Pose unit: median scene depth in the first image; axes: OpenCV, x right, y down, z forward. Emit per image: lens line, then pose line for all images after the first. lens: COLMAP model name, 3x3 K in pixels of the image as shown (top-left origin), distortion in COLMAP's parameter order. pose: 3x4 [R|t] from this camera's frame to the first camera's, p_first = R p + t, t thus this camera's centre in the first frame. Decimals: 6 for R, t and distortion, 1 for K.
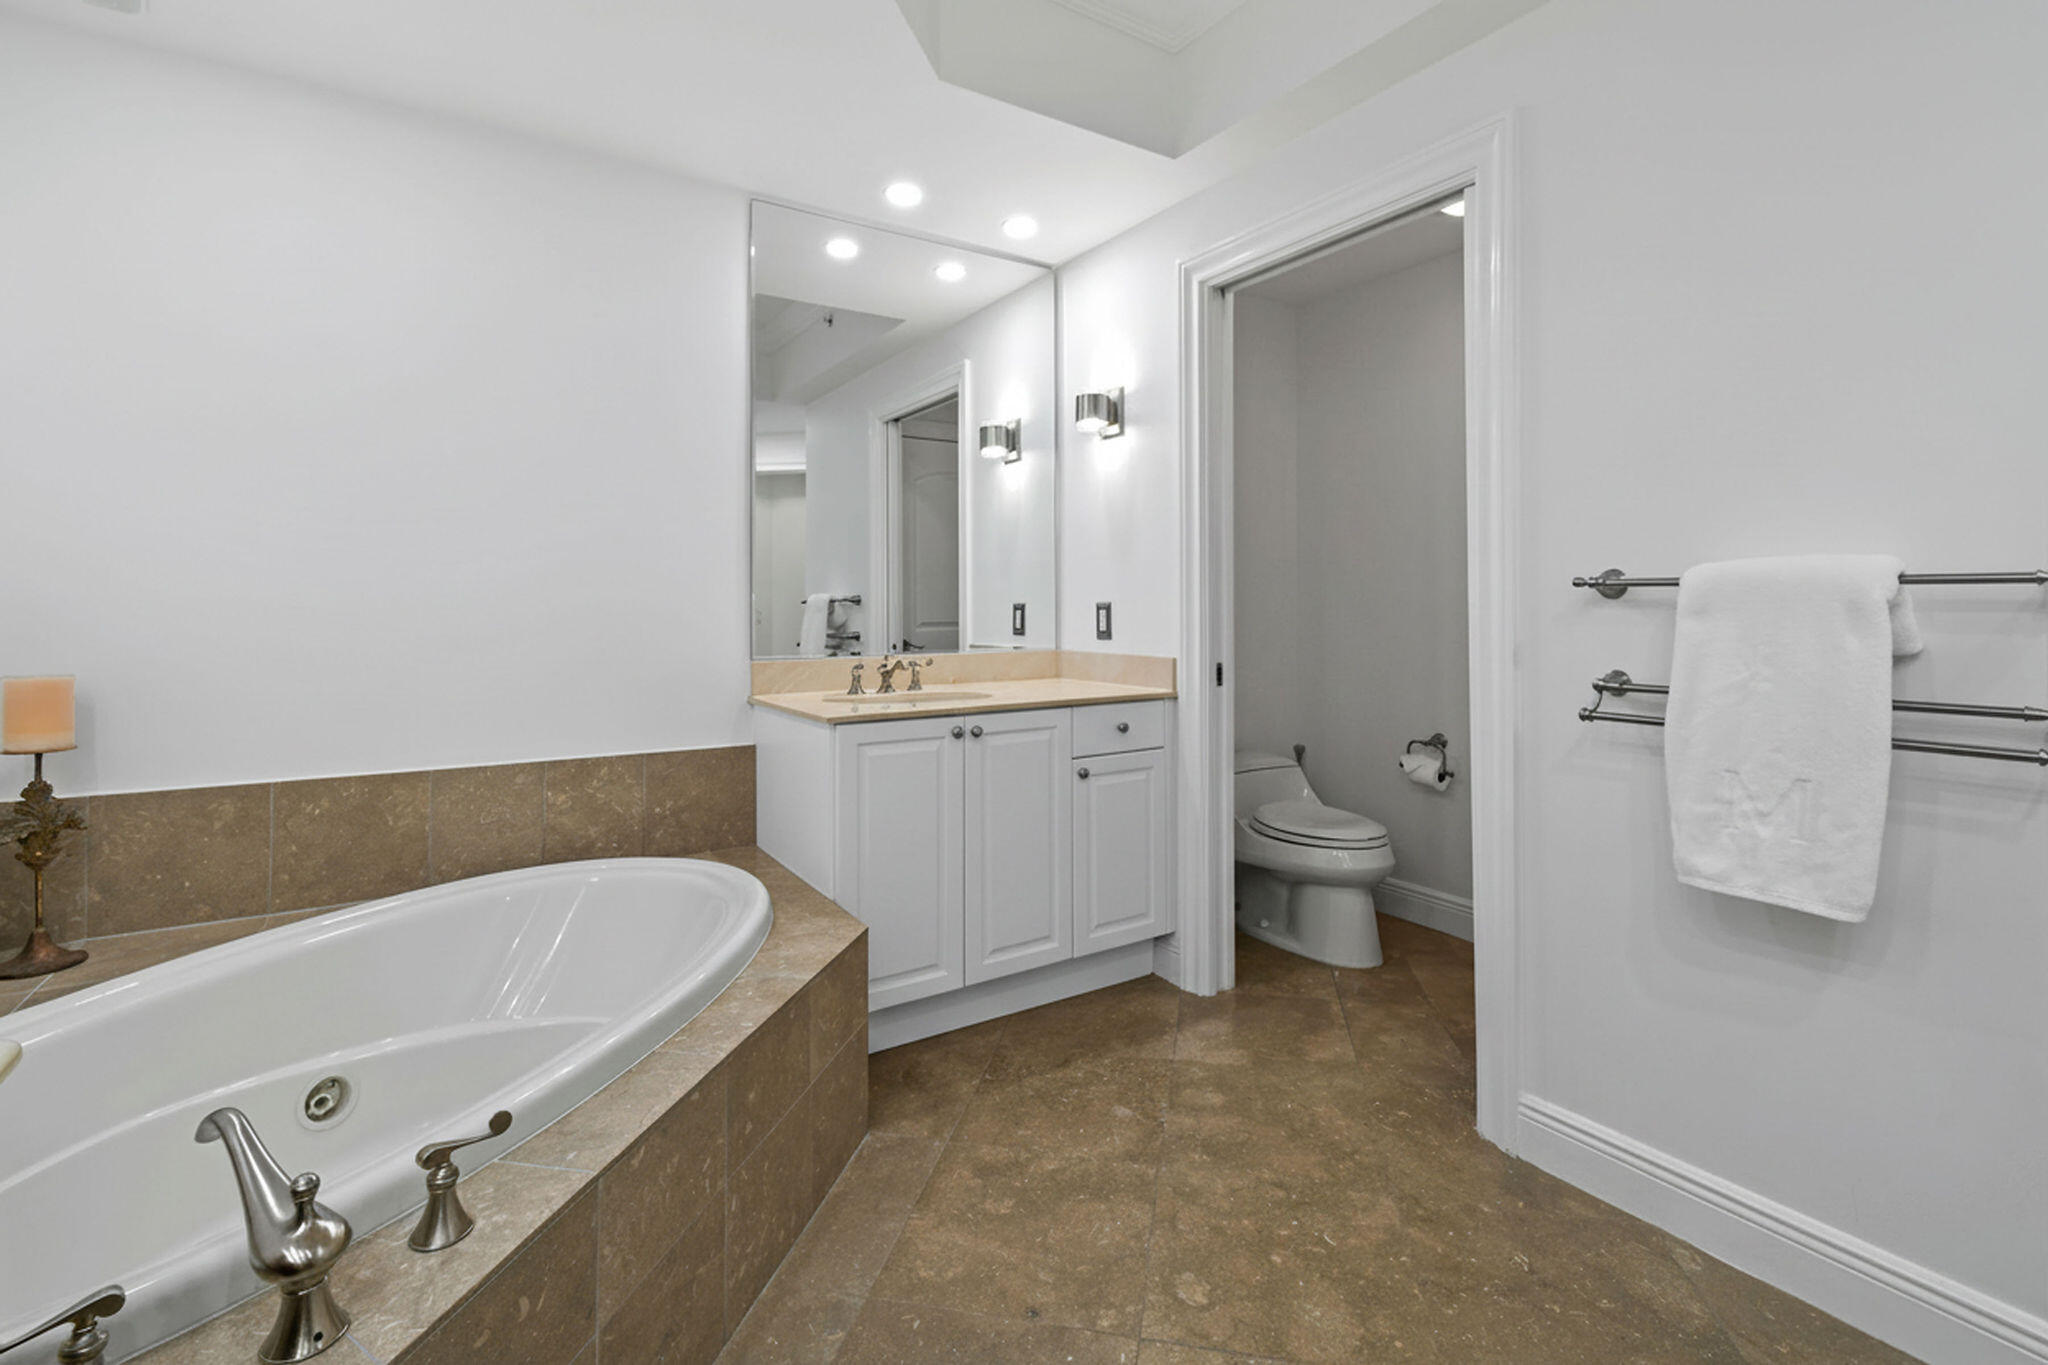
lens RADIAL K [[926.4, 0, 1051.3], [0, 926.4, 667.2], [0, 0, 1]] dist [0.014575, -0.001020]
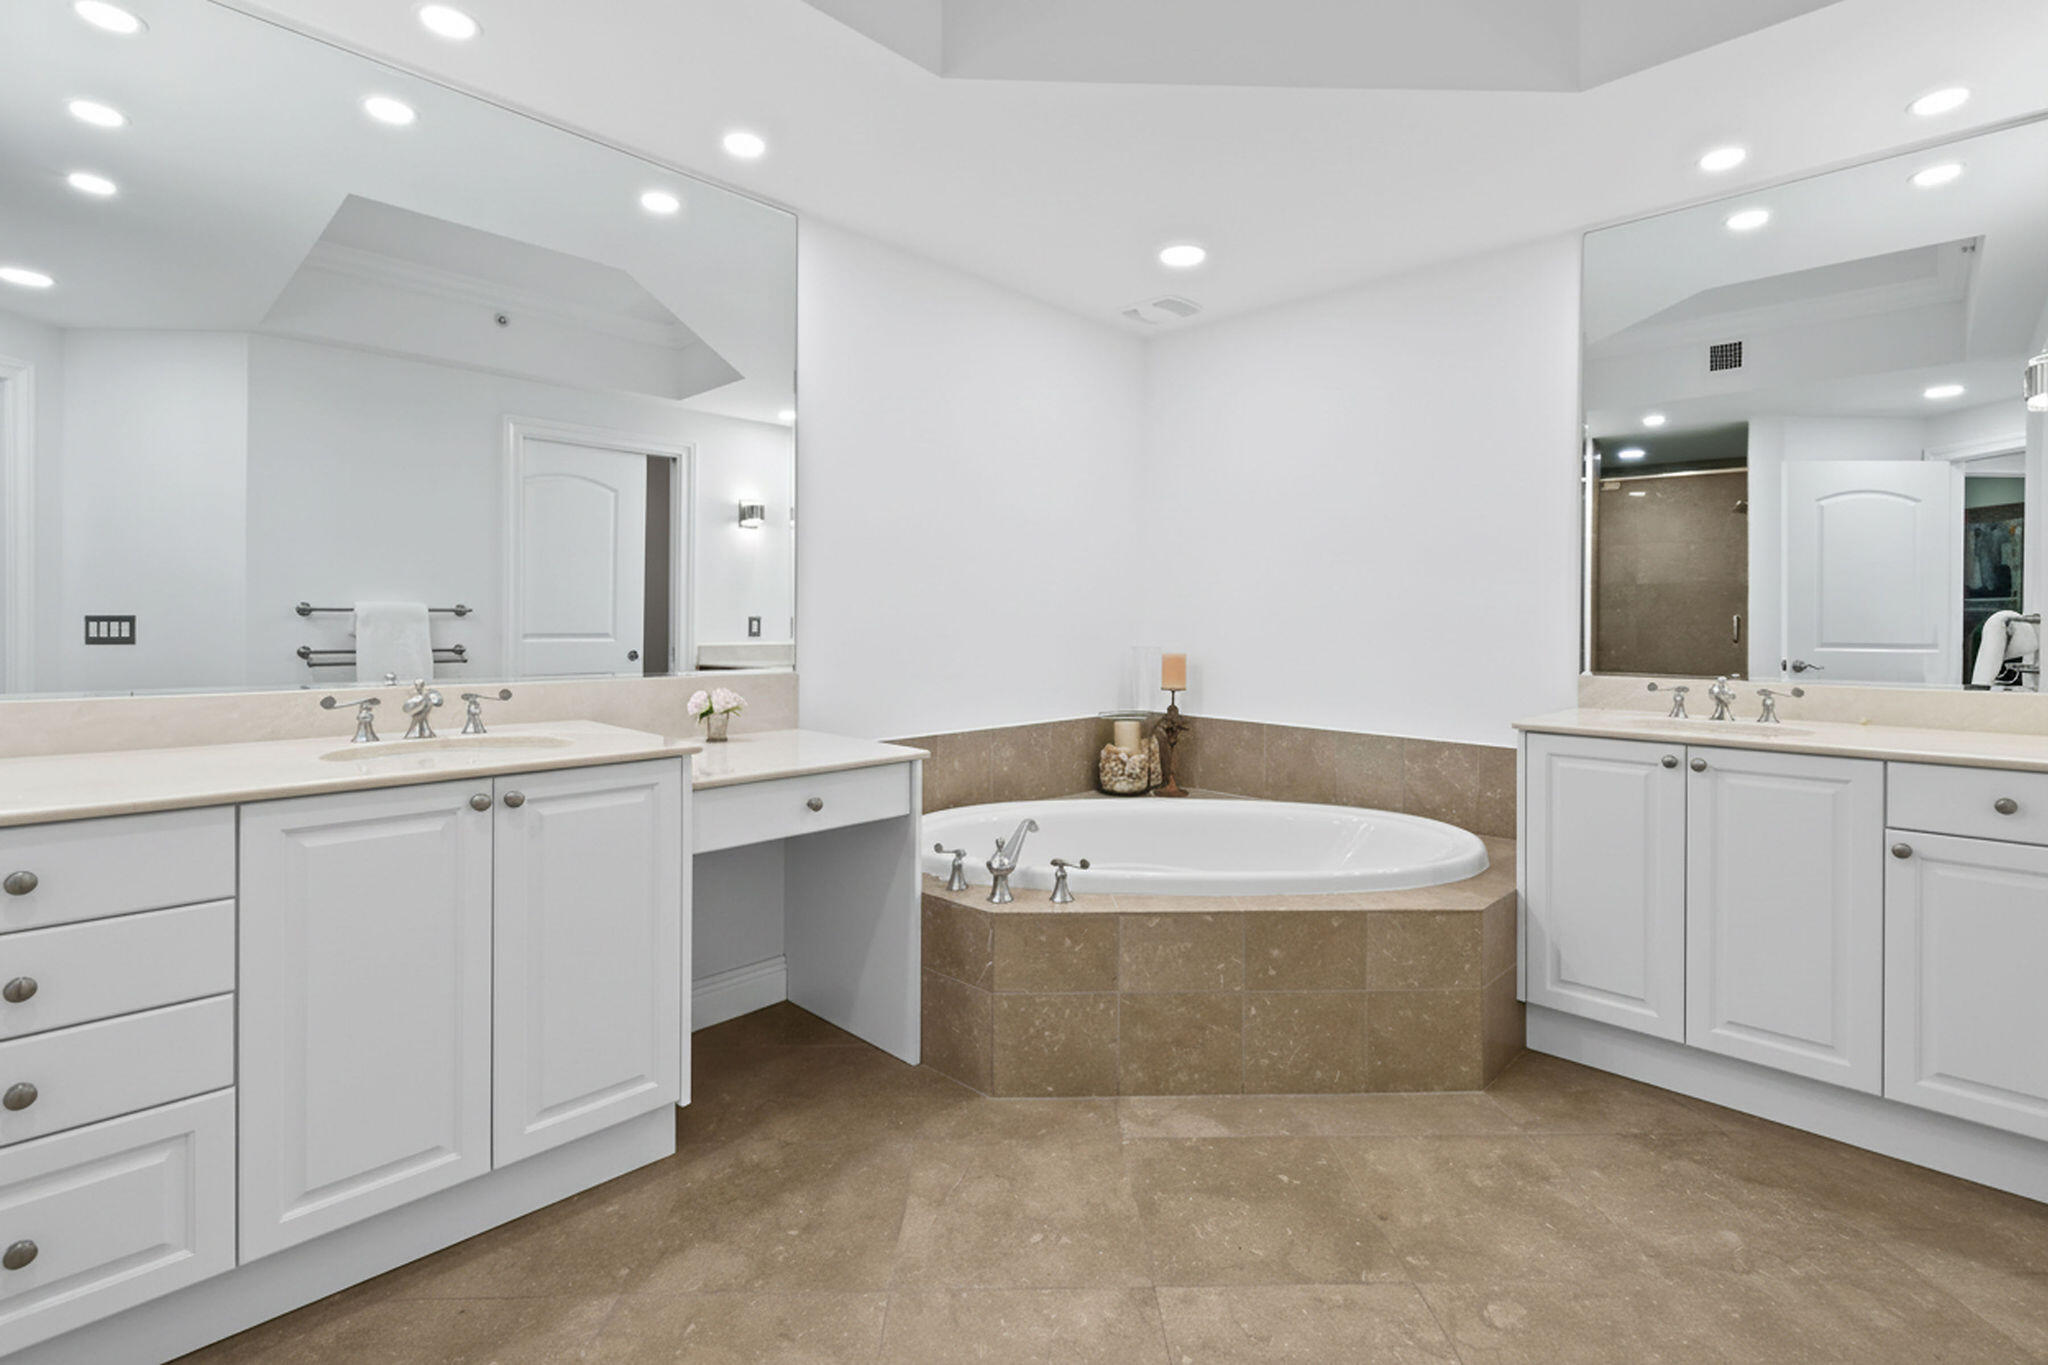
lens RADIAL K [[911.5, 0, 1035.3], [0, 911.5, 672.1], [0, 0, 1]] dist [-0.002559, -0.000441]
pose [[0.223112, 0.057859, -0.973074, 0.760769], [-0.066894, 0.996793, 0.043931, -0.019537], [0.972495, 0.055291, 0.226267, 0.205819]]
